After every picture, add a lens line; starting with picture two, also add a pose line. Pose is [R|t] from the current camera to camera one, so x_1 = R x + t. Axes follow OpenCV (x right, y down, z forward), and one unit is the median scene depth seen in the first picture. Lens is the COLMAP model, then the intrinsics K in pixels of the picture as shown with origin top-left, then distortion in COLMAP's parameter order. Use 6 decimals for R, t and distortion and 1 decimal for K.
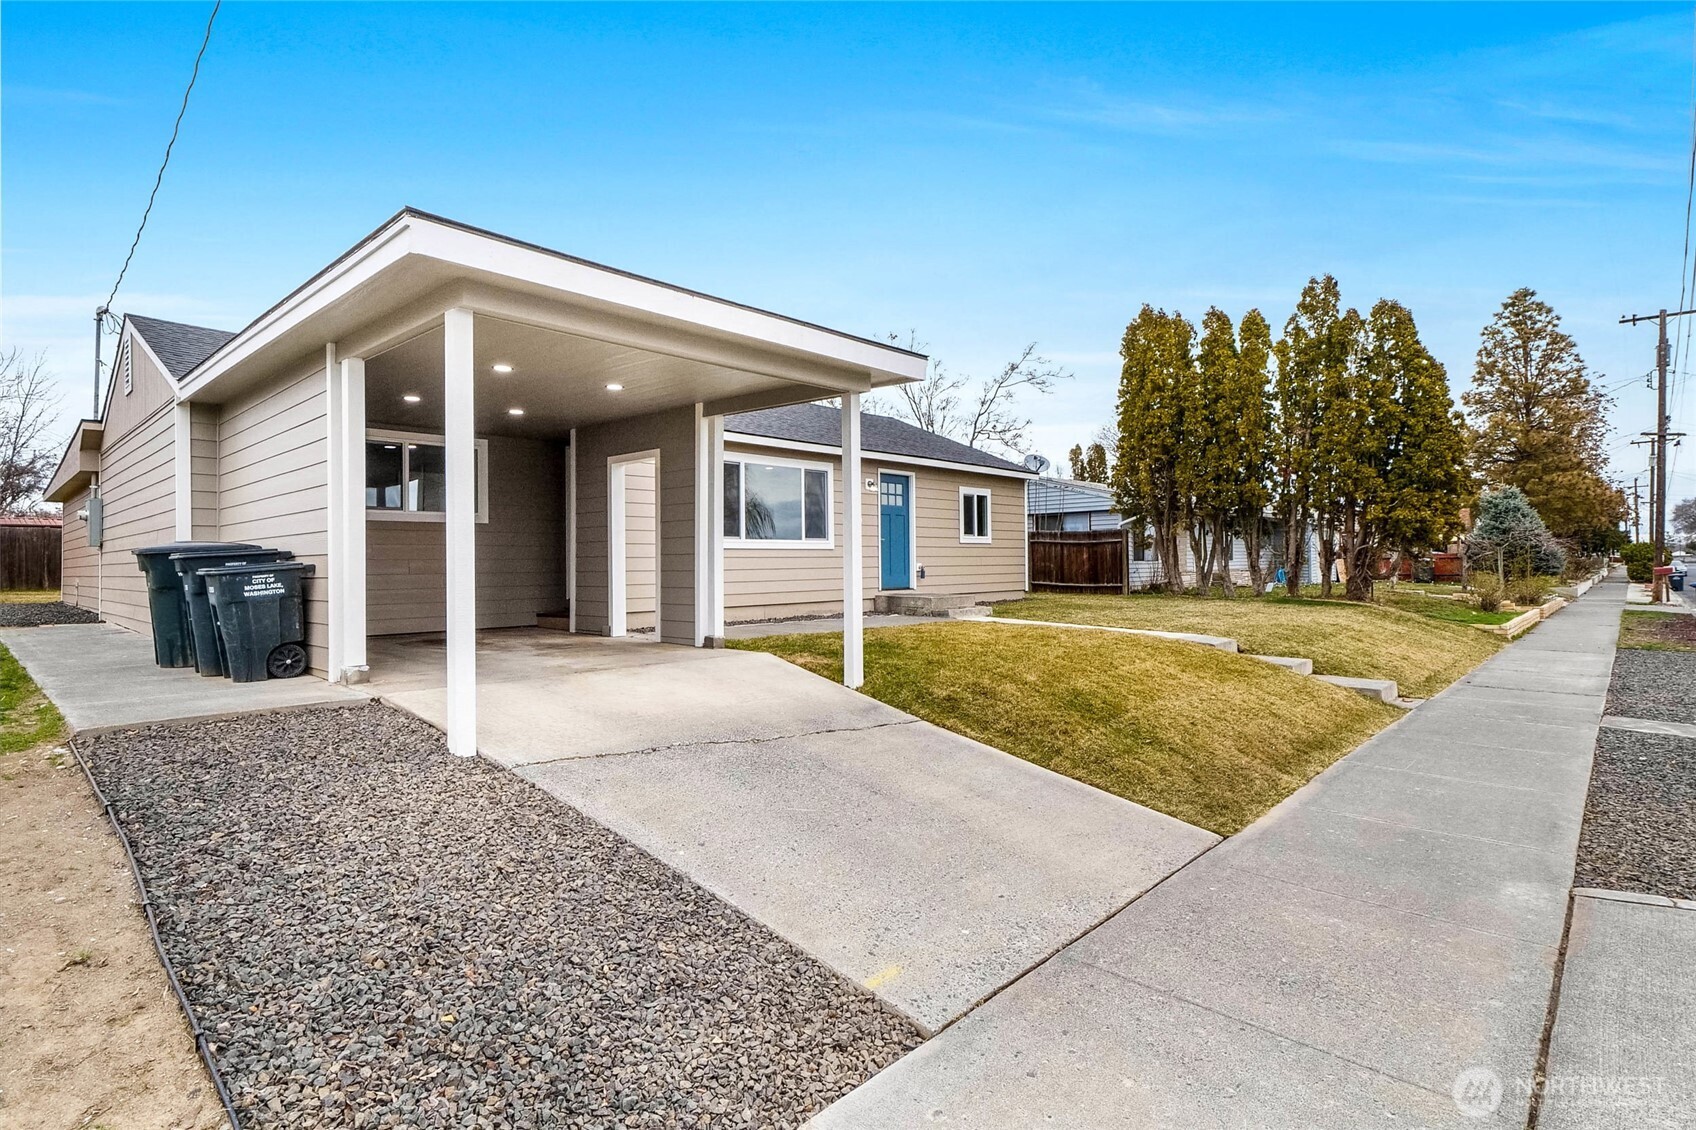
lens RADIAL K [[854.9, 0, 845.7], [0, 854.9, 567.9], [0, 0, 1]] dist [0.000618, 0.000001]
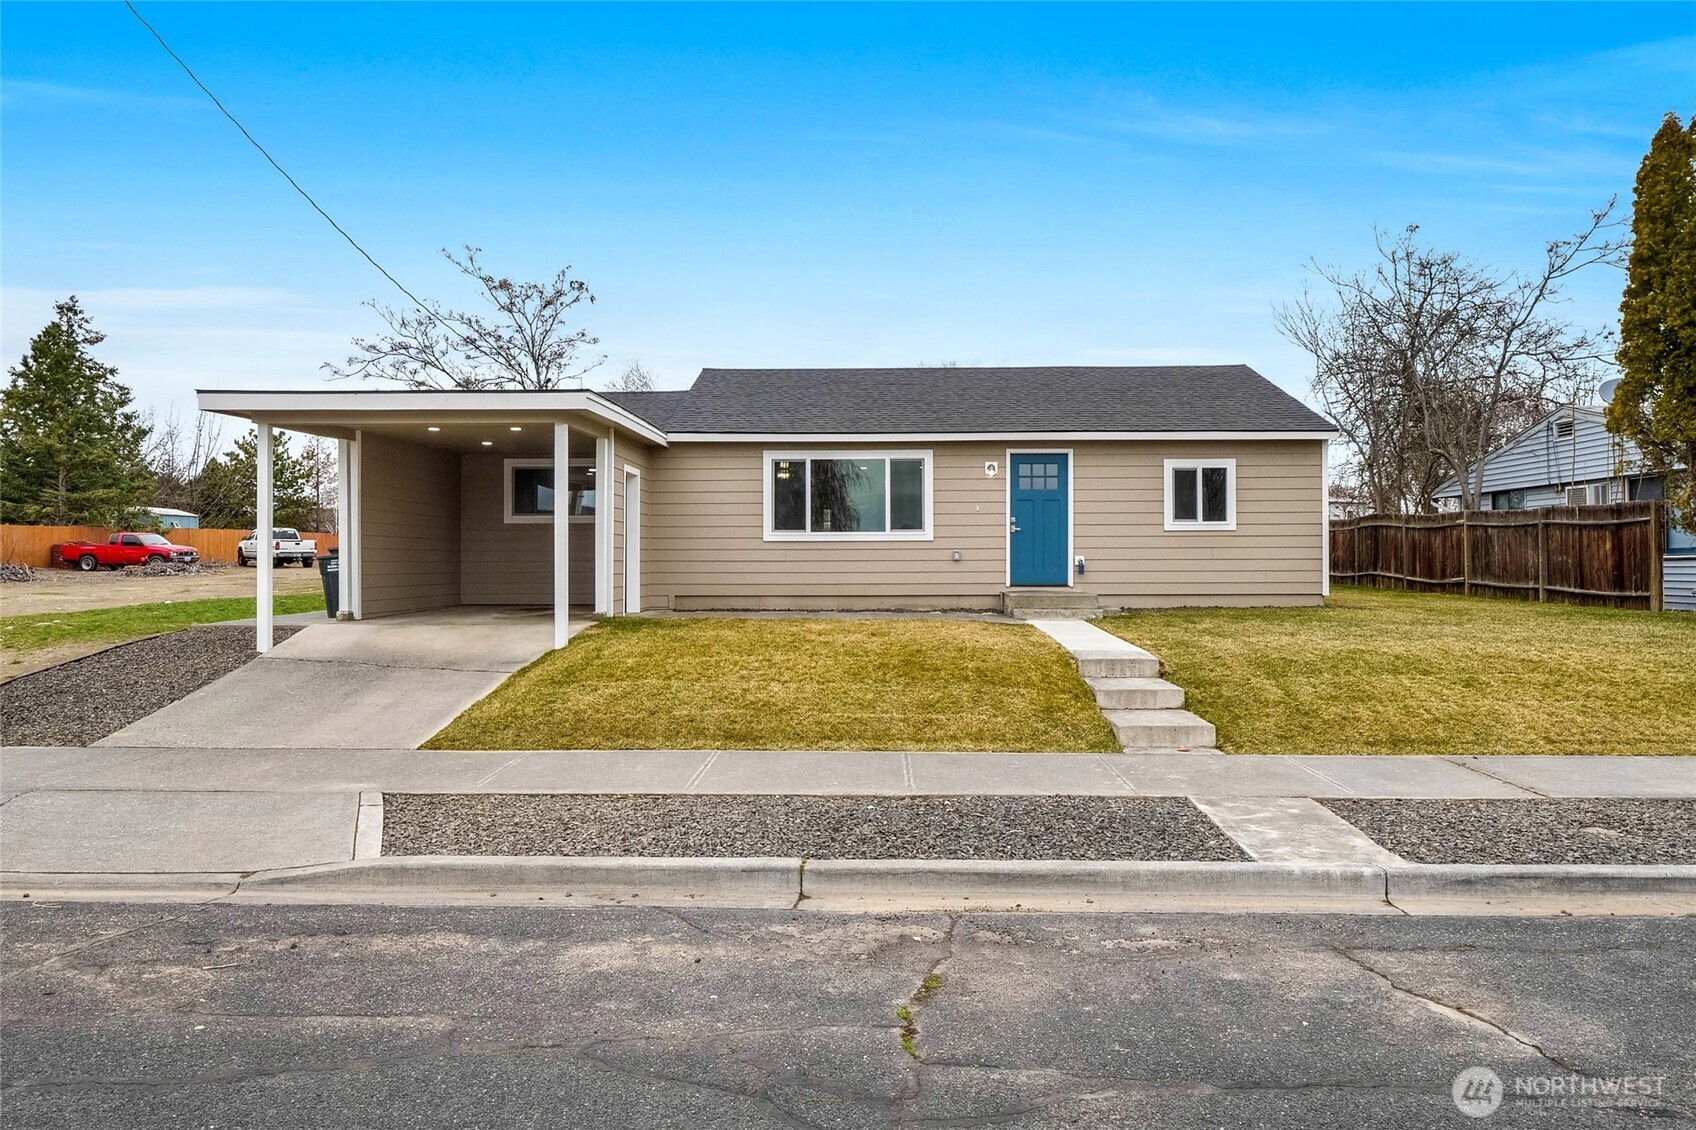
lens RADIAL K [[1089.5, 0, 846.5], [0, 1089.5, 555.0], [0, 0, 1]] dist [-0.001102, 0.006840]
pose [[0.659937, 0.003417, -0.751314, 0.701364], [-0.007229, 0.999972, -0.001803, -0.002598], [0.751287, 0.006621, 0.659943, 0.112617]]
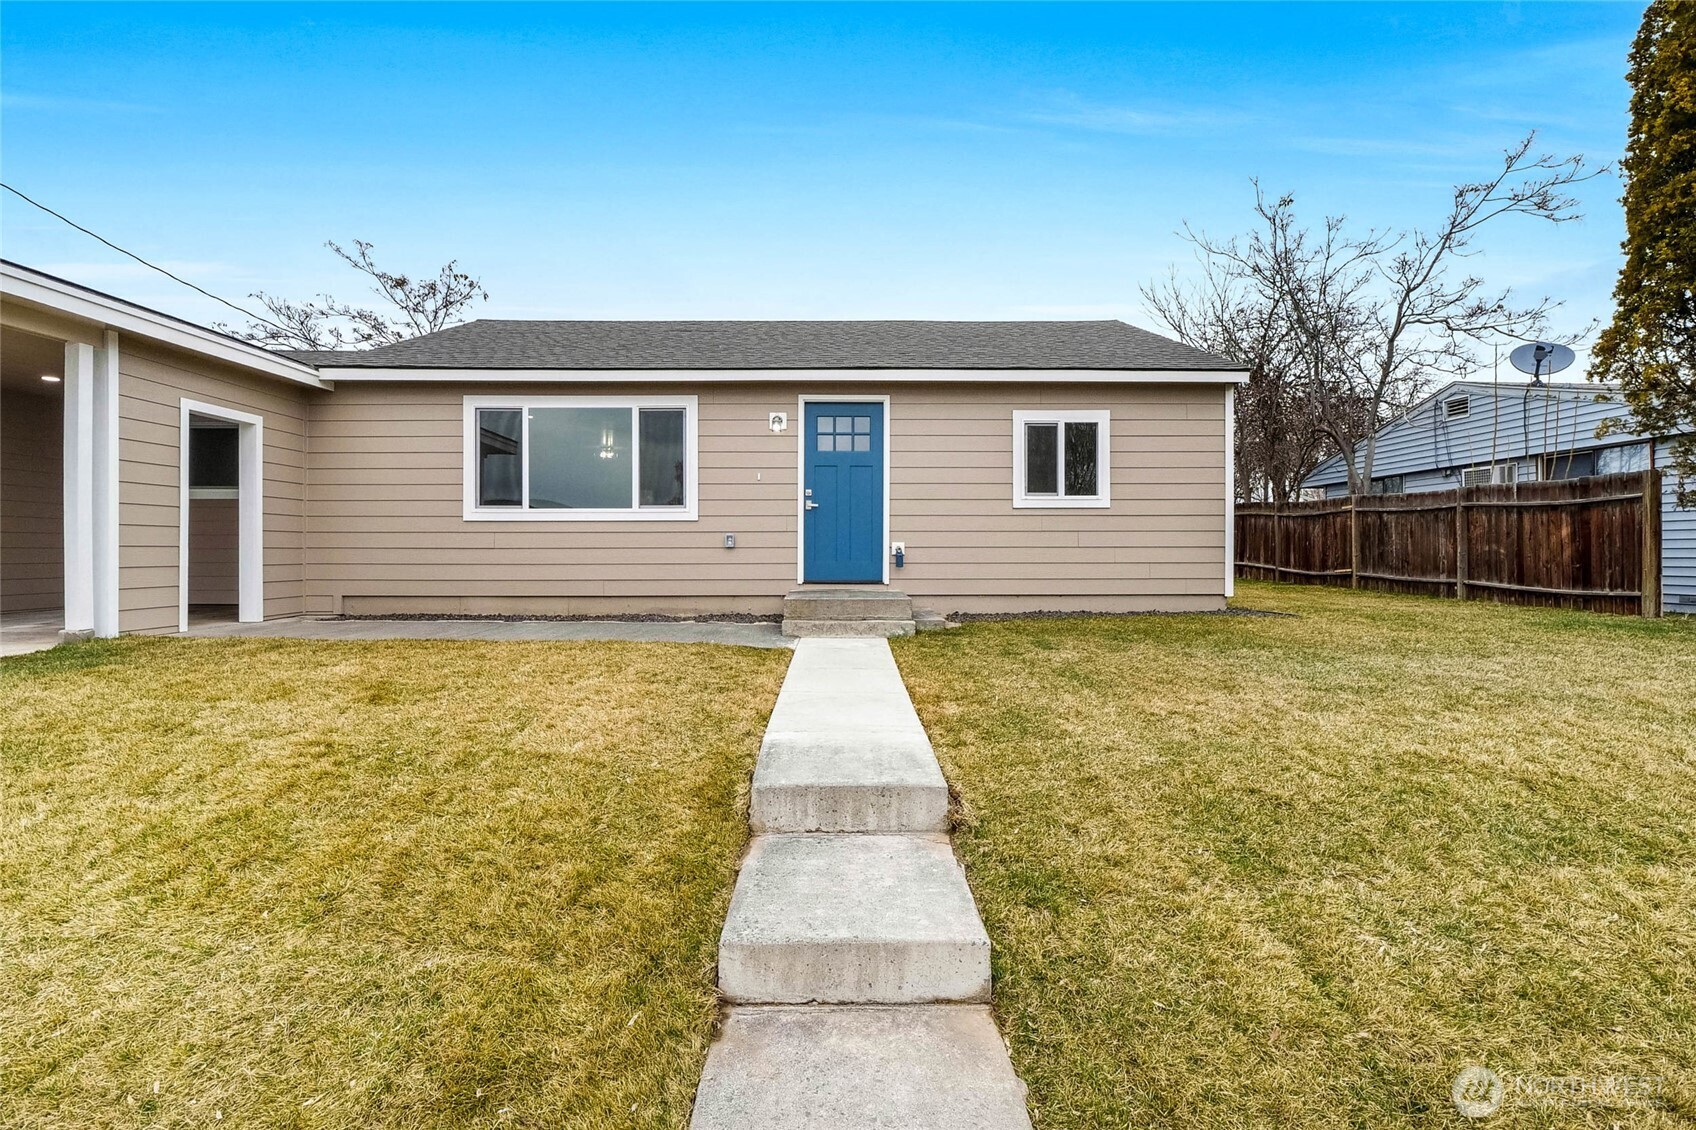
lens RADIAL K [[796.2, 0, 841.4], [0, 796.2, 554.8], [0, 0, 1]] dist [-0.013065, 0.000094]
pose [[0.686081, 0.011640, -0.727432, 0.449090], [-0.009015, 0.999931, 0.007499, -0.000252], [0.727470, 0.001413, 0.686138, 0.546754]]
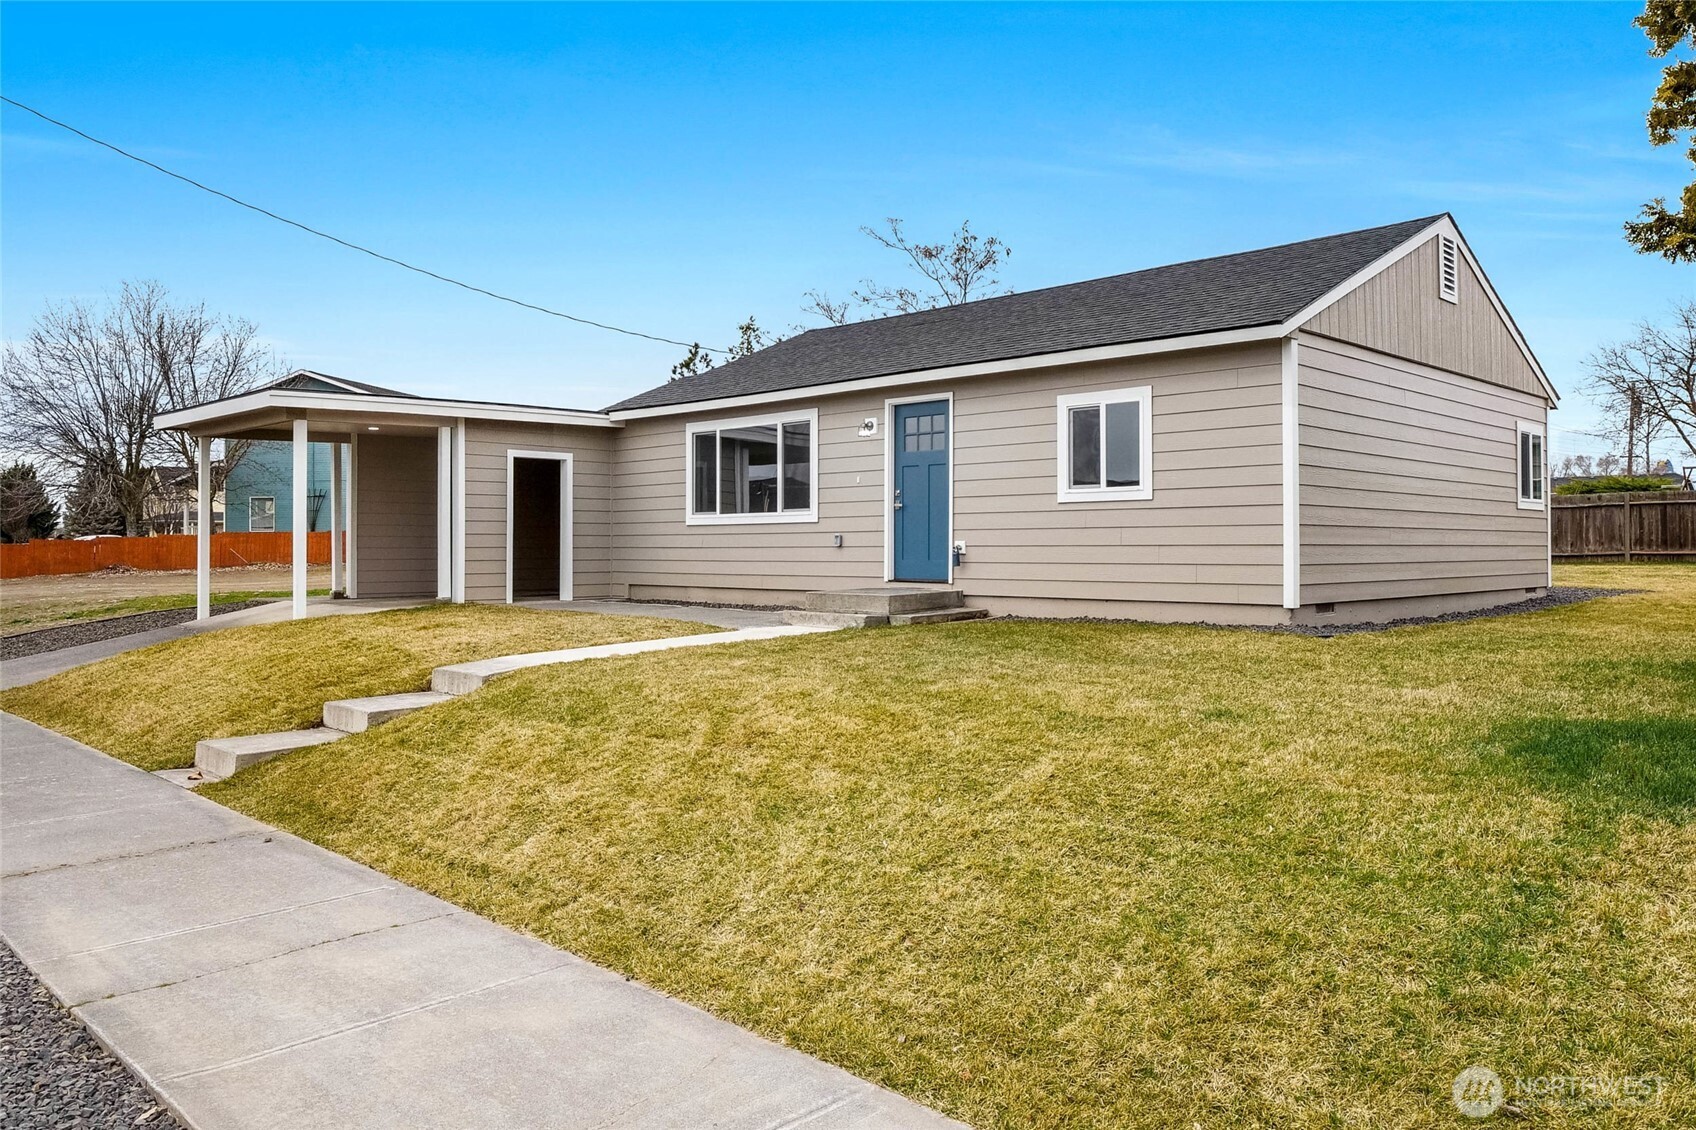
lens RADIAL K [[1221.5, 0, 853.6], [0, 1221.5, 565.3], [0, 0, 1]] dist [-0.033637, -0.000394]
pose [[-0.026363, 0.023065, -0.999386, 0.899044], [-0.002652, 0.999729, 0.023143, -0.007613], [0.999649, 0.003261, -0.026295, 0.897451]]
